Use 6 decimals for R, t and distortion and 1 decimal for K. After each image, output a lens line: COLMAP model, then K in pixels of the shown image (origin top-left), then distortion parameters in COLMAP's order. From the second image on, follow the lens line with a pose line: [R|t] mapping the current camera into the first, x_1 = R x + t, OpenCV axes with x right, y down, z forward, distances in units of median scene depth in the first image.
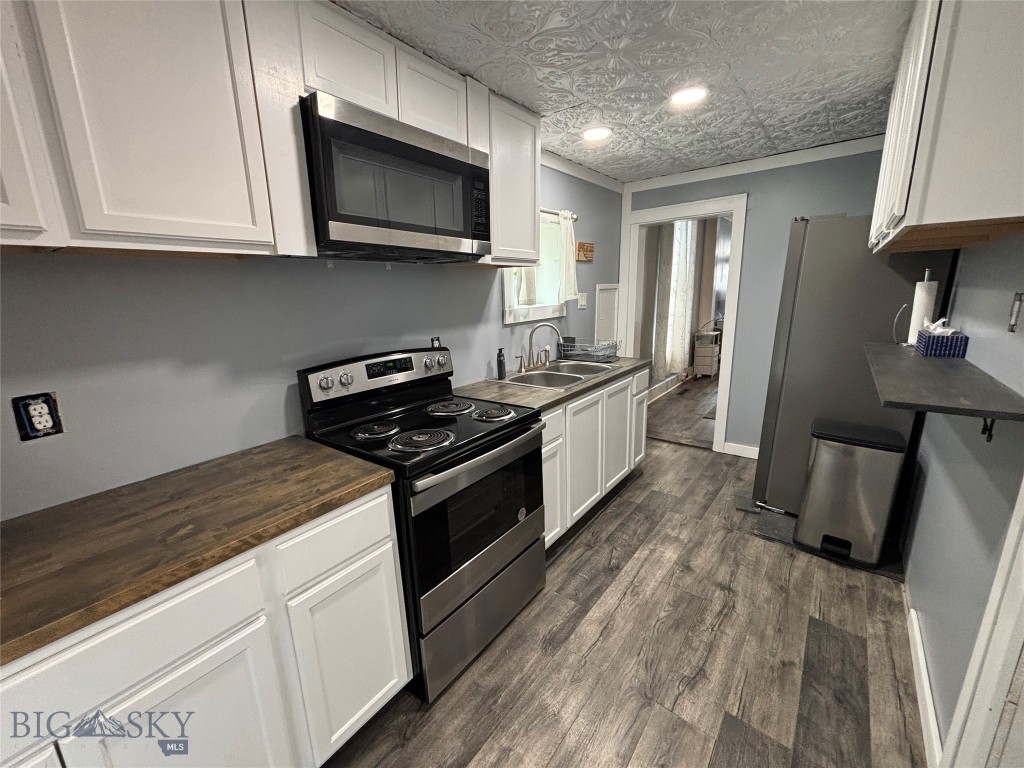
lens RADIAL K [[415.2, 0, 507.5], [0, 415.2, 381.6], [0, 0, 1]] dist [-0.001694, 0.000946]
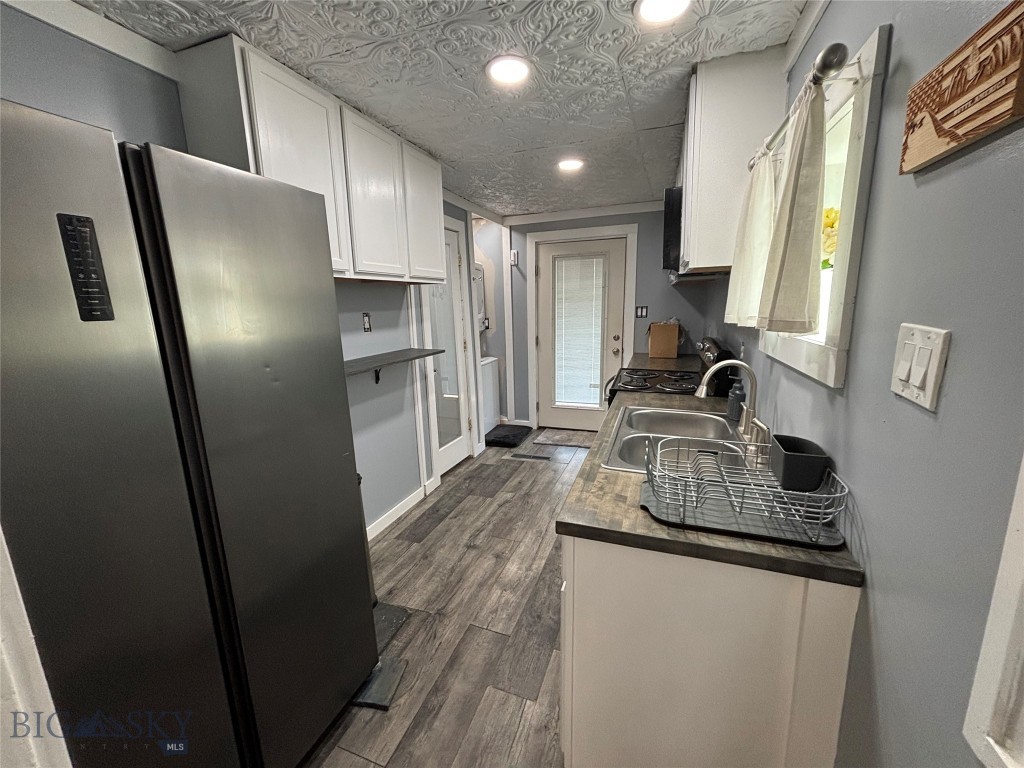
lens RADIAL K [[415.2, 0, 508.8], [0, 415.2, 384.5], [0, 0, 1]] dist [-0.001694, 0.000946]
pose [[-0.948625, 0.107442, -0.297602, 0.660472], [-0.023159, 0.914478, 0.403973, -0.400720], [0.315554, 0.390111, -0.865008, 1.717438]]
